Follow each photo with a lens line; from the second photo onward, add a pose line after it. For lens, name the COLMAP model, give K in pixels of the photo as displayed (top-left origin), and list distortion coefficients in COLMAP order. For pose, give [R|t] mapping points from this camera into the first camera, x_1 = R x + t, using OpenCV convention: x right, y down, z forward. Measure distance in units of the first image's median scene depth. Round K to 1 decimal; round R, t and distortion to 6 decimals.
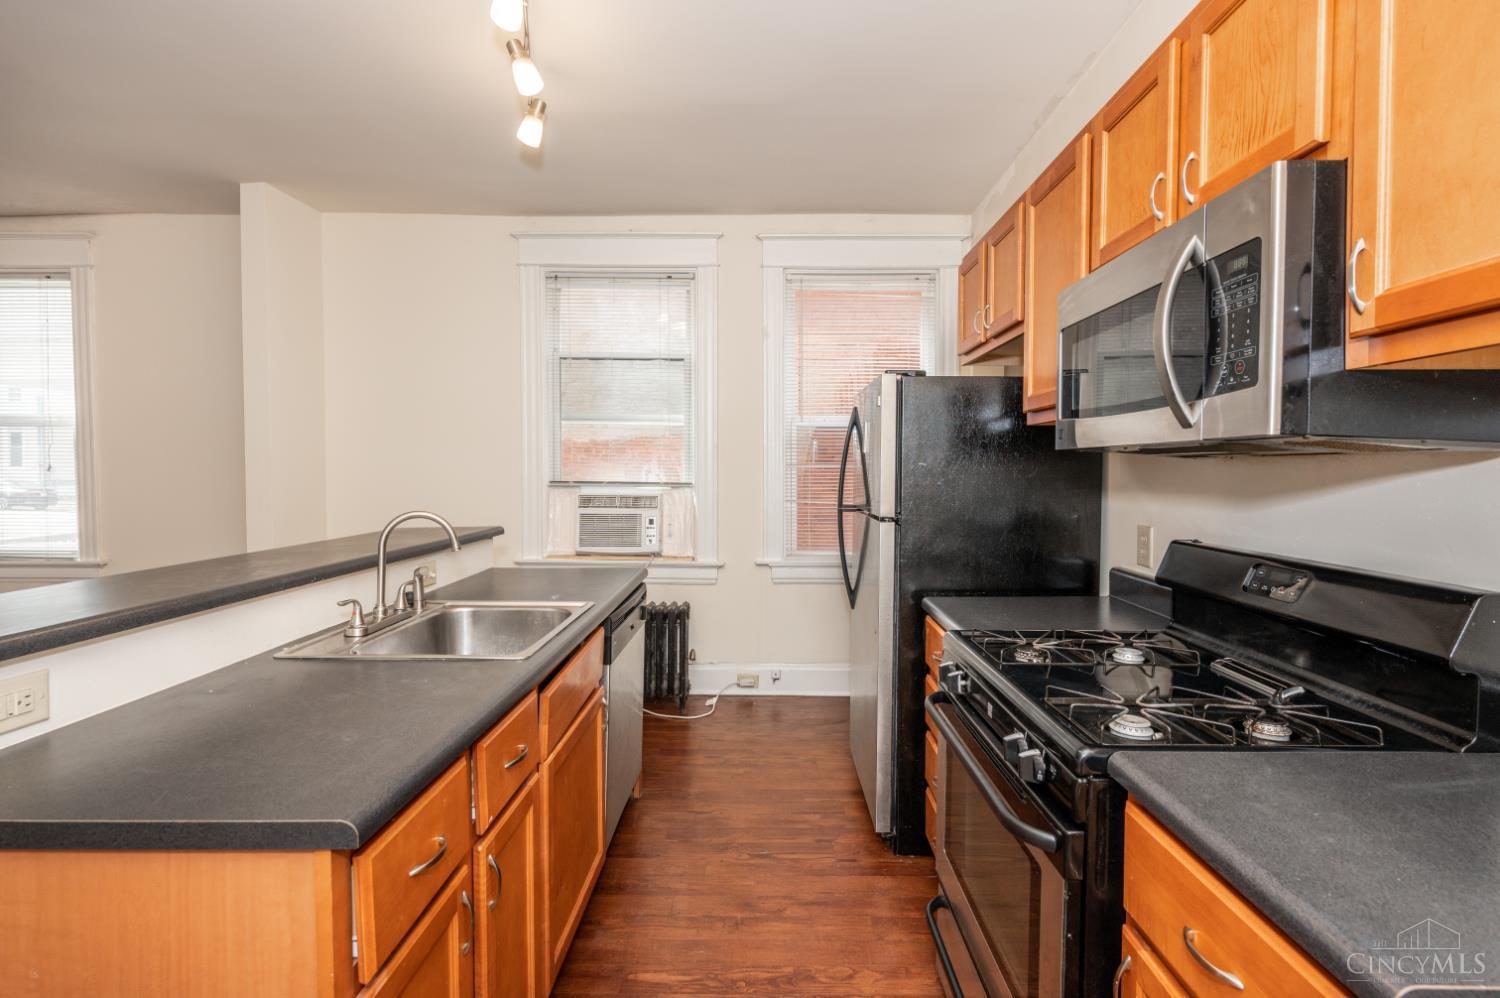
lens RADIAL K [[690.9, 0, 754.8], [0, 690.9, 488.2], [0, 0, 1]] dist [0.000349, -0.001009]
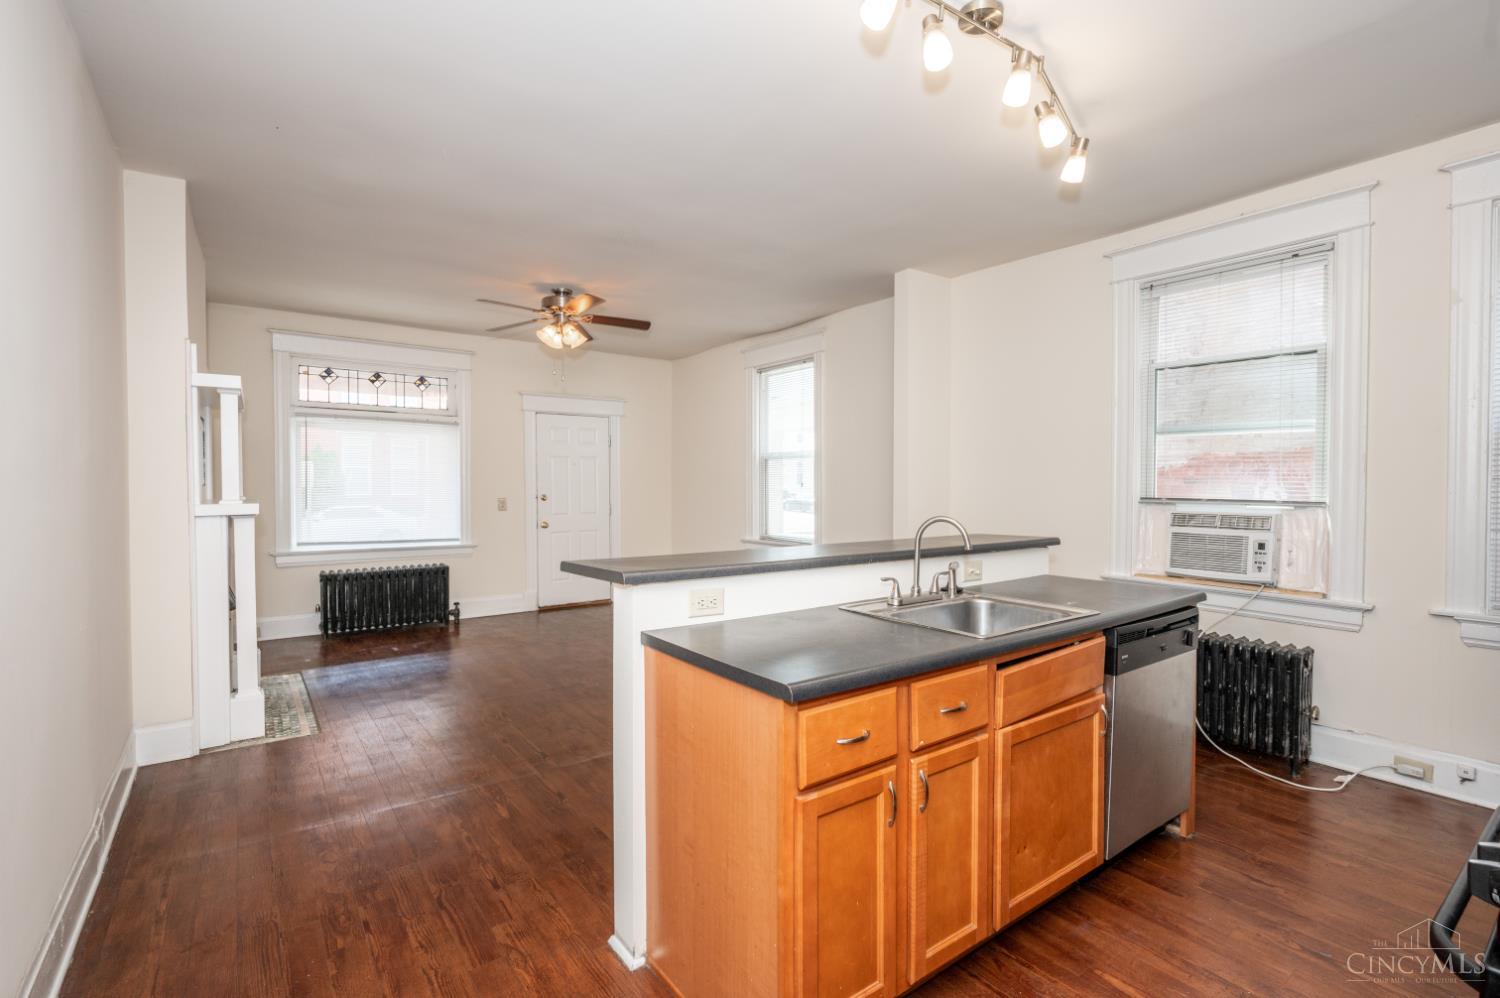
lens RADIAL K [[690.9, 0, 749.8], [0, 690.9, 498.4], [0, 0, 1]] dist [0.000349, -0.001009]
pose [[0.600367, 0.014086, -0.799601, 0.153966], [-0.023911, 0.999714, -0.000341, 0.004588], [0.799367, 0.019324, 0.600532, -0.024944]]
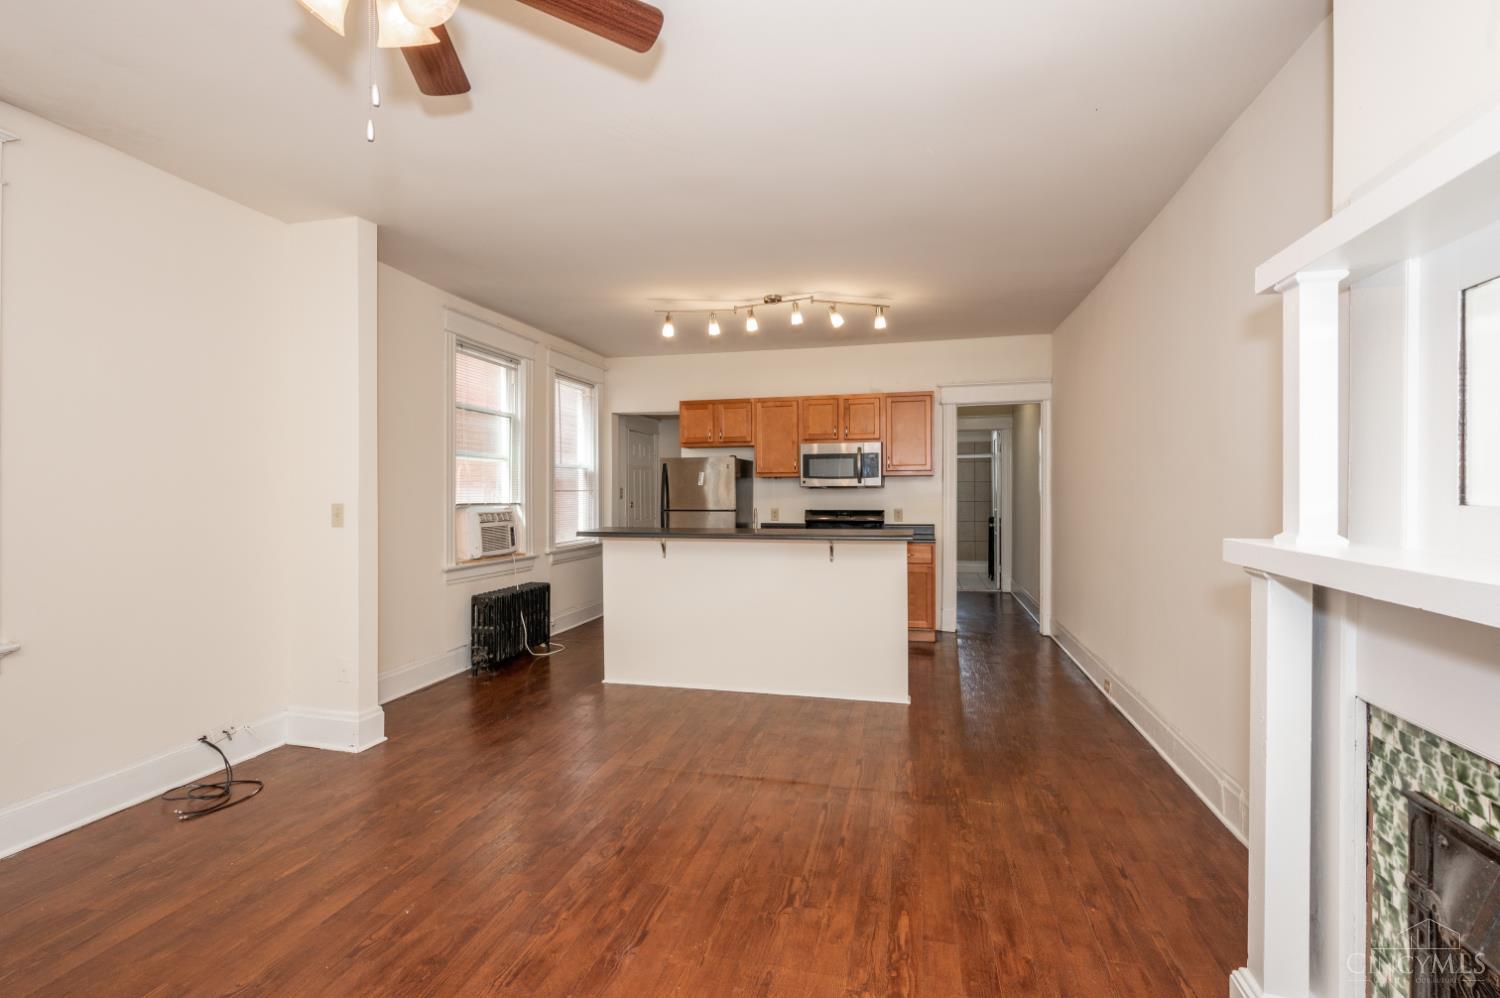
lens RADIAL K [[690.9, 0, 760.3], [0, 690.9, 496.0], [0, 0, 1]] dist [0.000349, -0.001009]
pose [[0.211514, -0.010740, 0.977316, -1.438852], [0.033800, 0.999422, 0.003667, -0.010363], [-0.976790, 0.032258, 0.211755, 0.194350]]
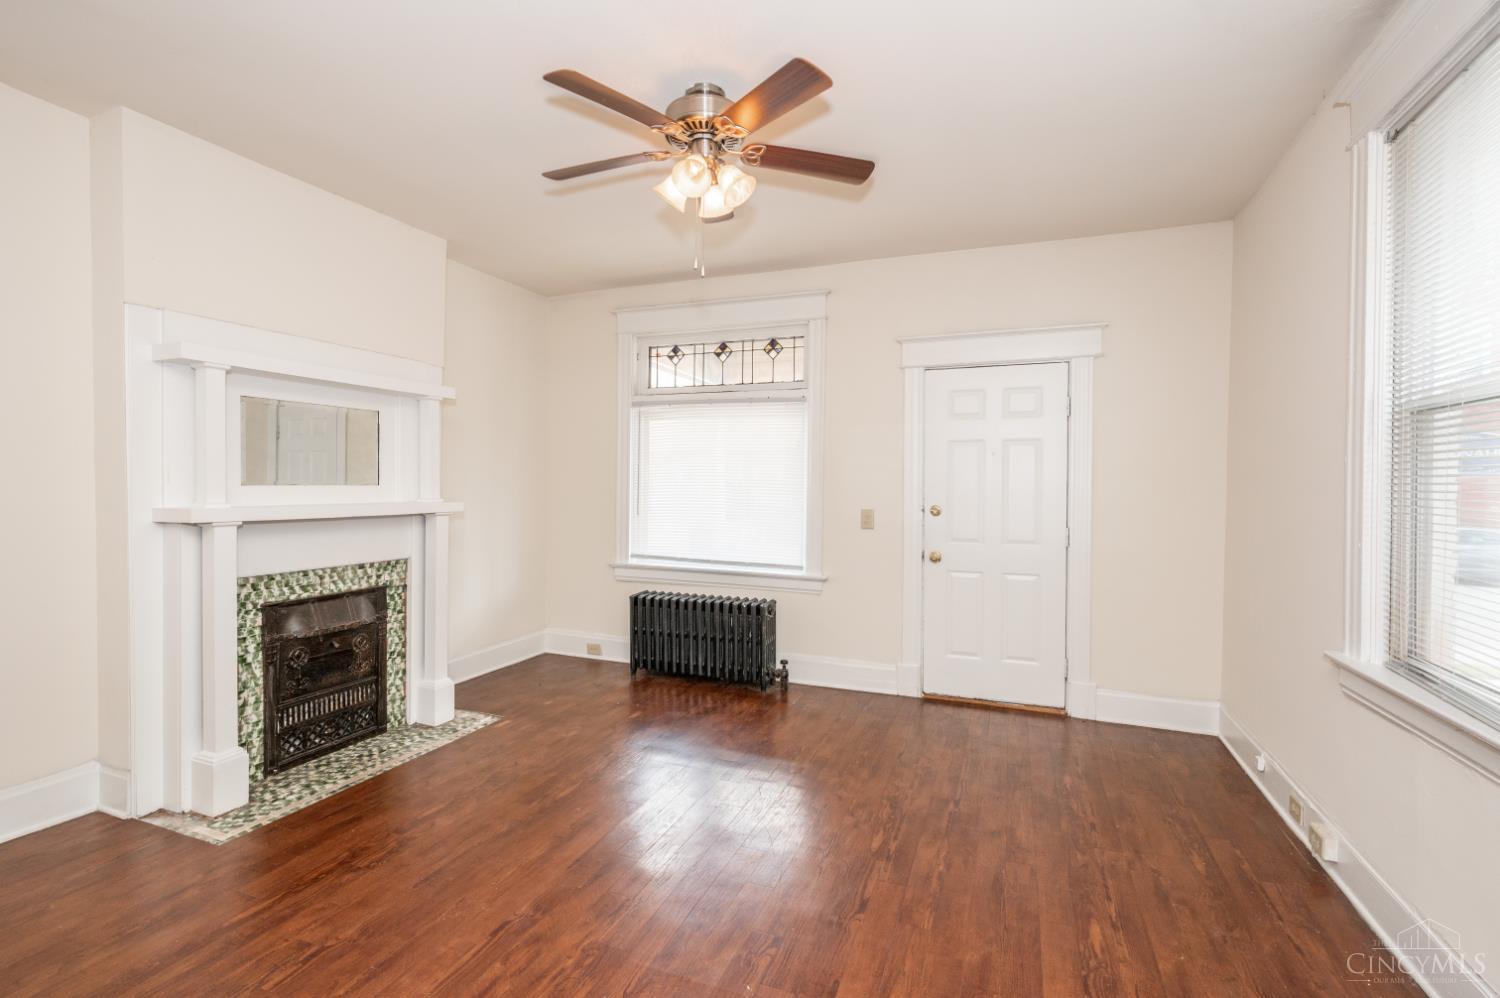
lens RADIAL K [[690.9, 0, 747.3], [0, 690.9, 493.3], [0, 0, 1]] dist [0.000349, -0.001009]
pose [[-0.355865, 0.002642, -0.934534, -0.520780], [-0.037685, 0.999142, 0.017175, -0.019920], [0.933777, 0.041330, -0.355460, 0.755124]]
